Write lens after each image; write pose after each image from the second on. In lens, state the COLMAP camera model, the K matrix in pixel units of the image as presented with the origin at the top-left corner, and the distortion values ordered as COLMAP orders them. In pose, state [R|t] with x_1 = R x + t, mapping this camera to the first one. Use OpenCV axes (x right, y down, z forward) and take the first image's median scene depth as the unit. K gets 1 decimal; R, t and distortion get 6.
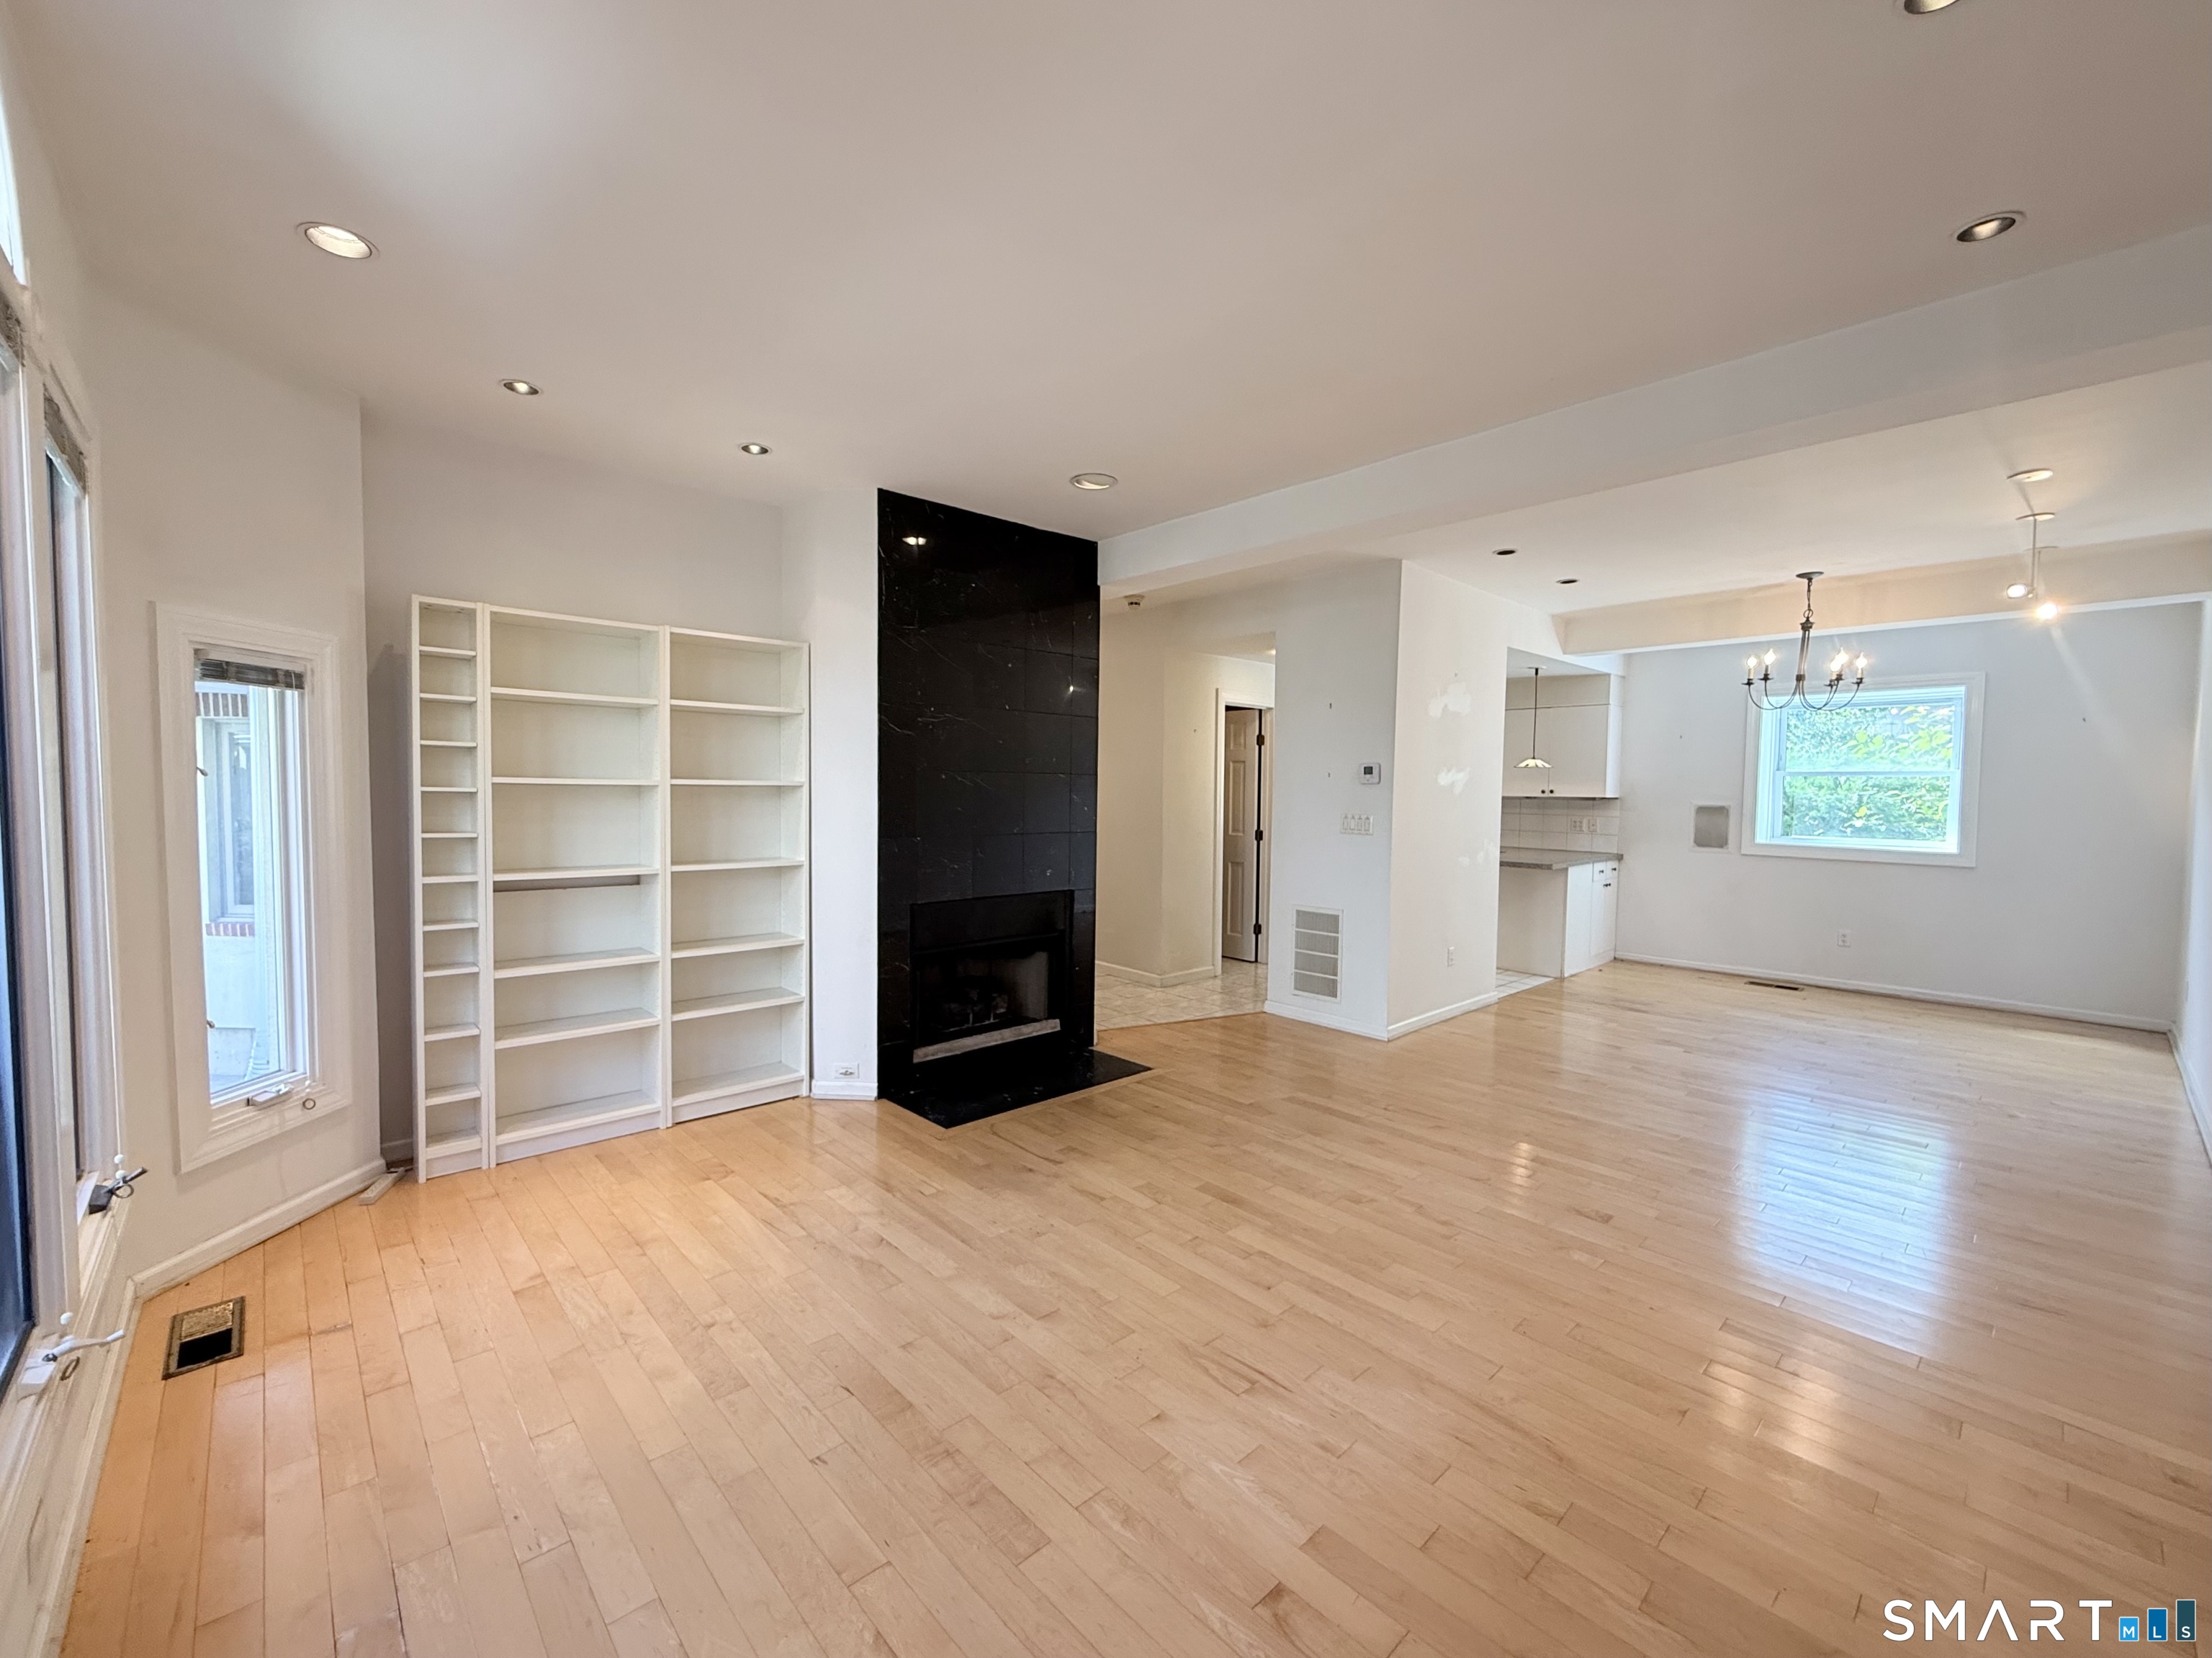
lens RADIAL K [[885.3, 0, 1106.0], [0, 885.3, 824.8], [0, 0, 1]] dist [-0.002726, -0.000855]
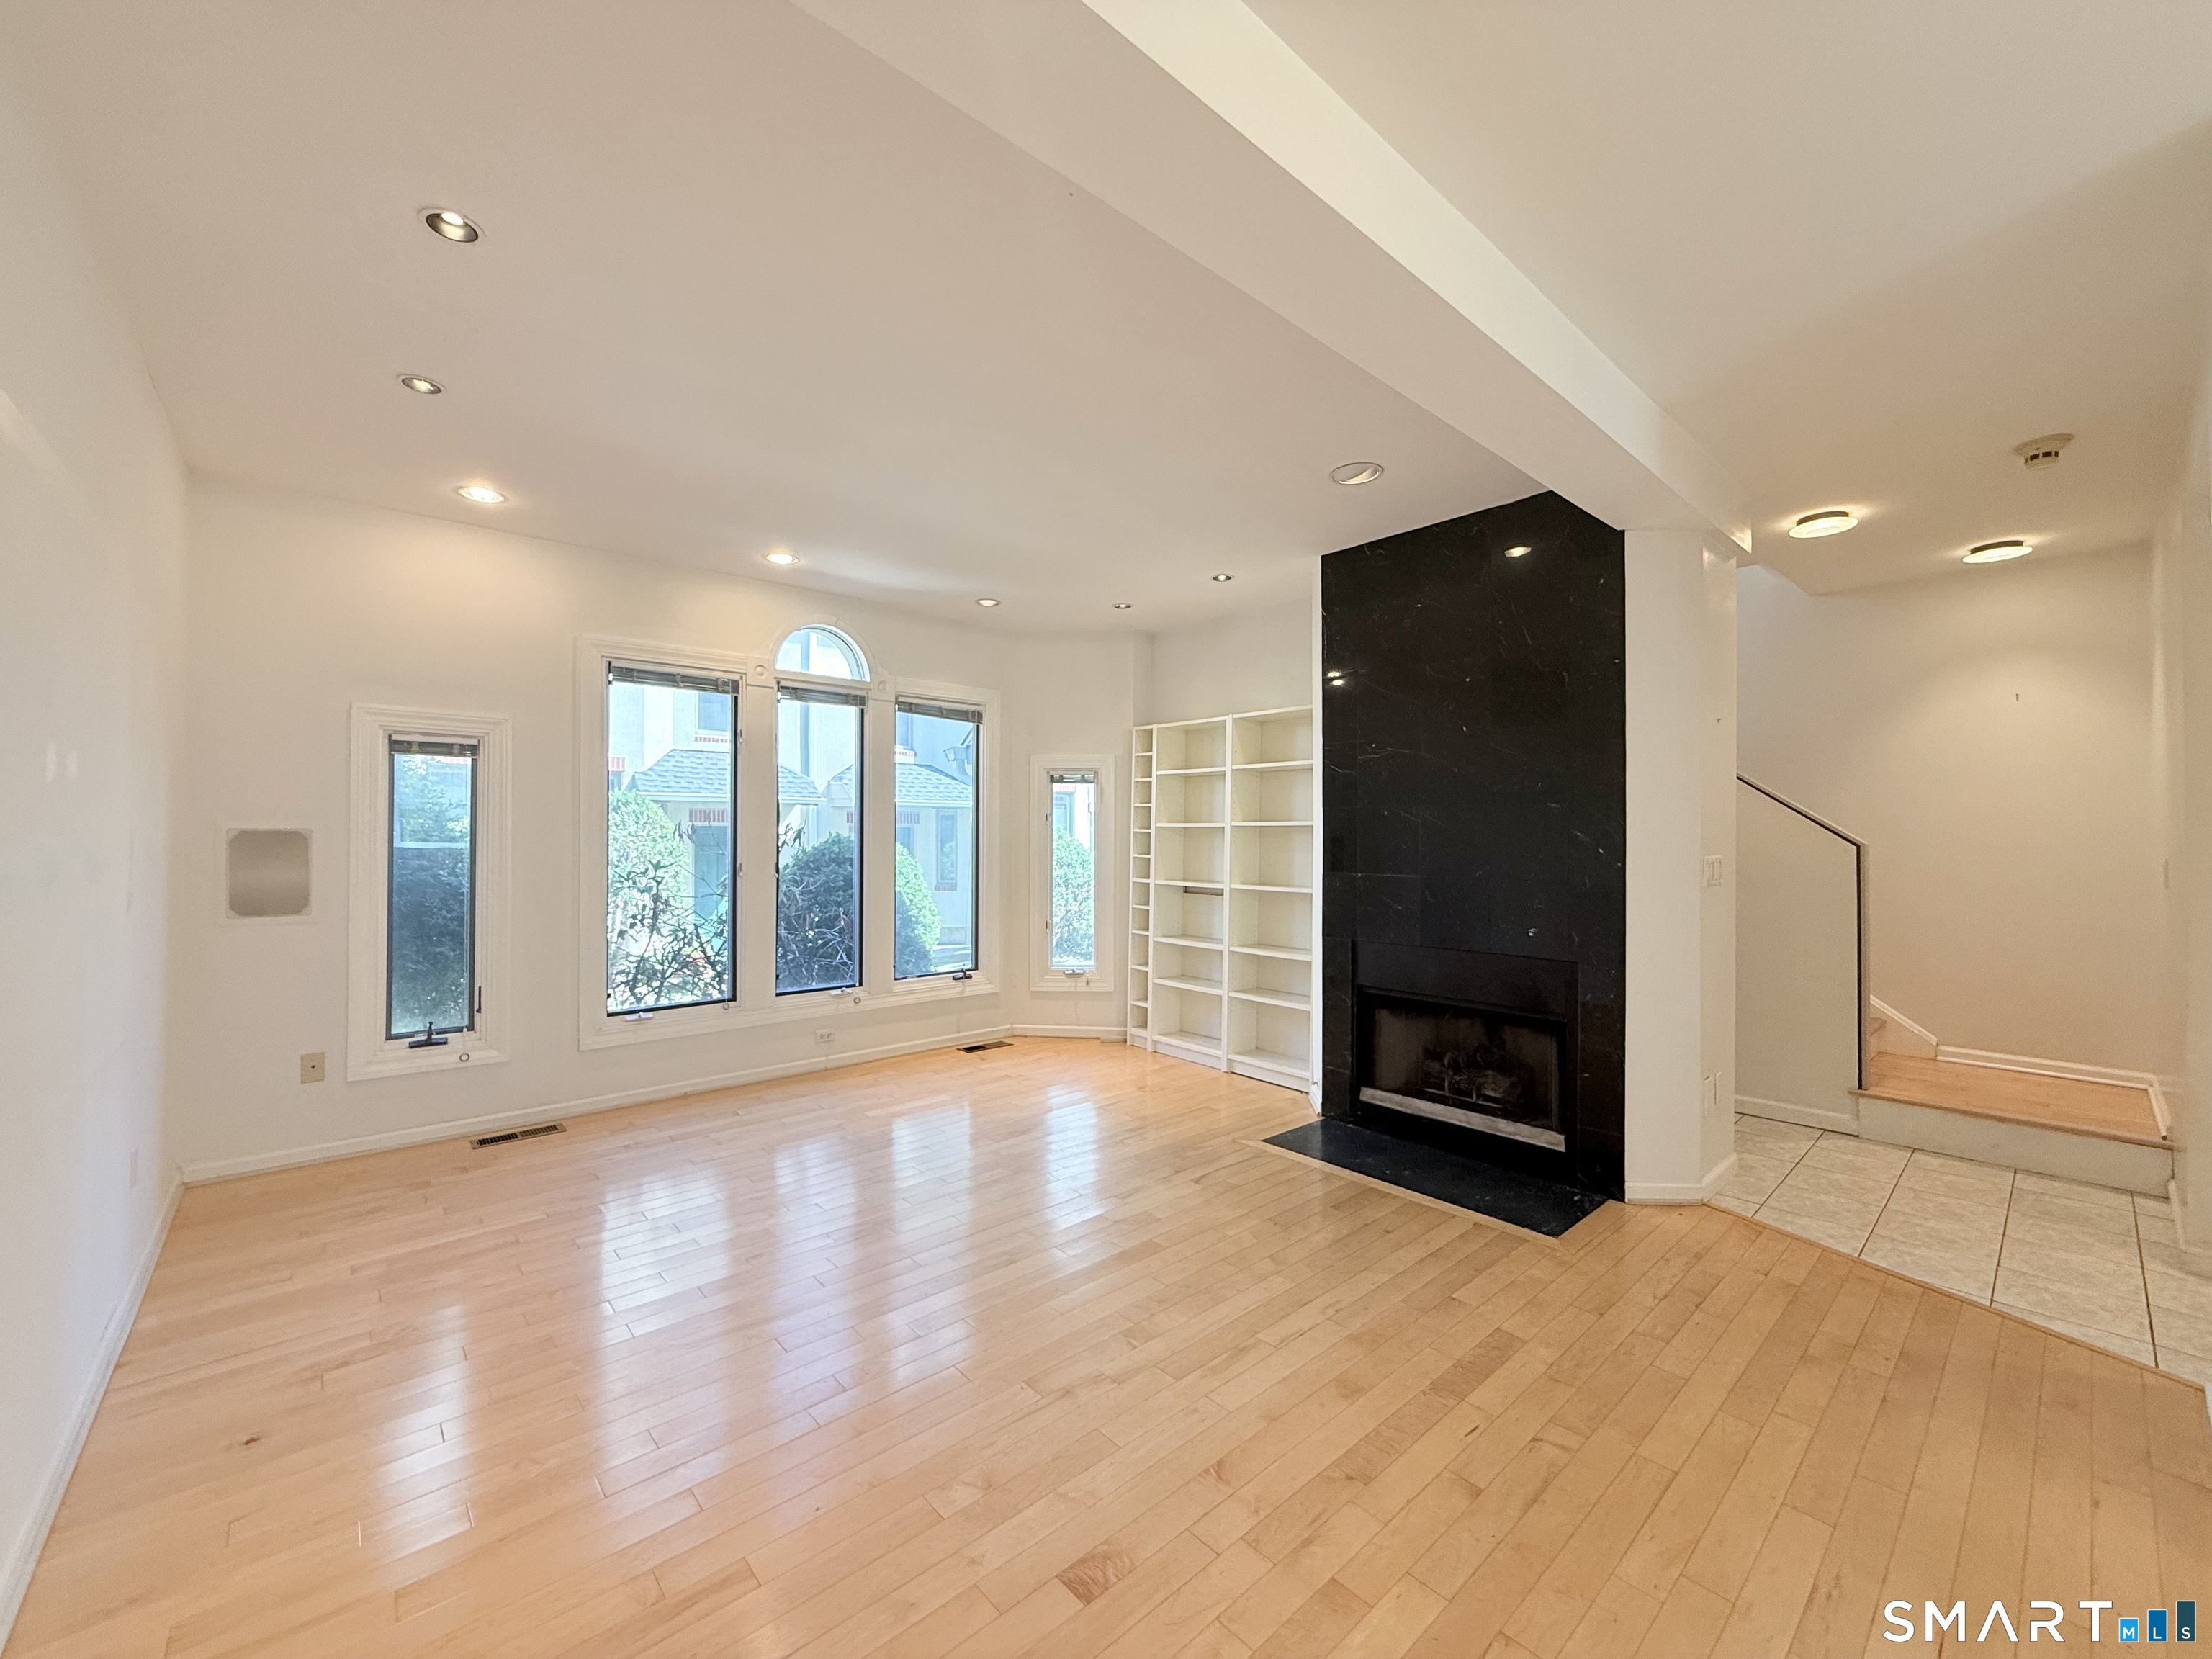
lens RADIAL K [[885.4, 0, 1112.9], [0, 885.4, 833.5], [0, 0, 1]] dist [-0.002726, -0.000855]
pose [[-0.015153, -0.016631, -0.999747, 0.890160], [-0.046935, 0.998771, -0.015904, -0.002943], [0.998783, 0.046683, -0.015915, 0.810098]]
